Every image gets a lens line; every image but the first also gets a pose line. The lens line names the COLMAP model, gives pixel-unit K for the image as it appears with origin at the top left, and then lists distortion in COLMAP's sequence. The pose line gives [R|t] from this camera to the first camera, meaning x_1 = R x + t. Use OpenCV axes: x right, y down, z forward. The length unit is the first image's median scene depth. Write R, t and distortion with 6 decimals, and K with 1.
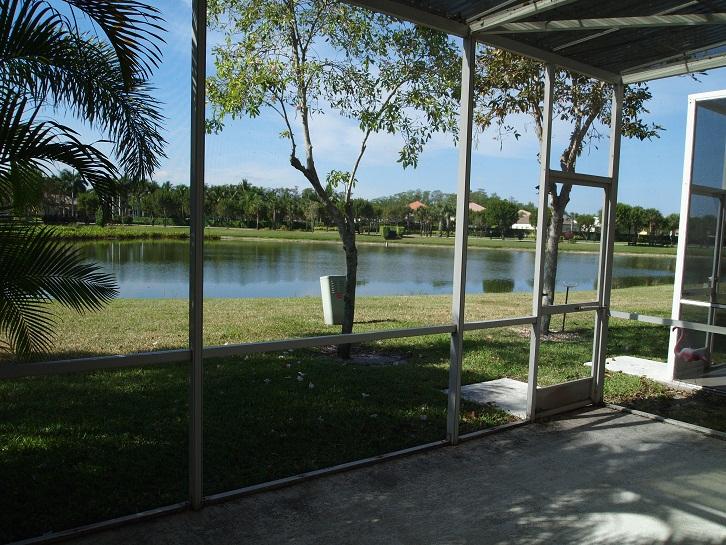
lens RADIAL K [[585.3, 0, 361.9], [0, 585.3, 274.4], [0, 0, 1]] dist [-0.047149, 0.001246]
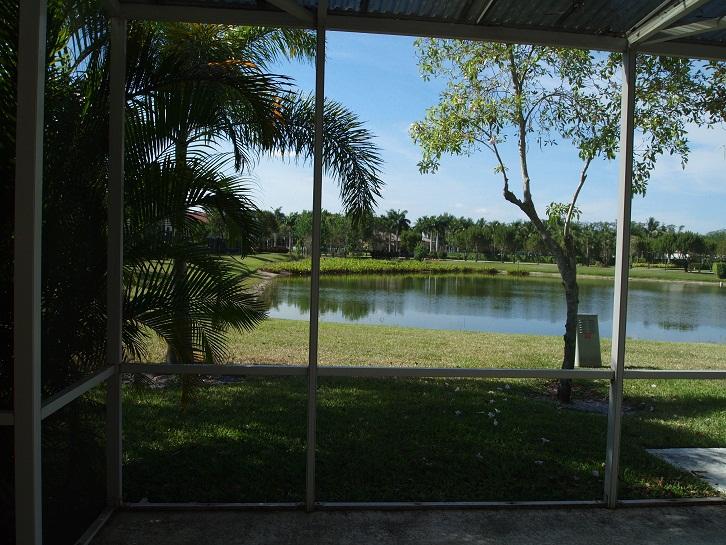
lens RADIAL K [[585.3, 0, 361.1], [0, 585.3, 274.4], [0, 0, 1]] dist [-0.047149, 0.001246]
pose [[0.866526, 0.016106, -0.498872, 0.186287], [-0.046335, 0.997759, -0.048270, 0.000153], [0.496977, 0.064942, 0.865330, 0.028494]]
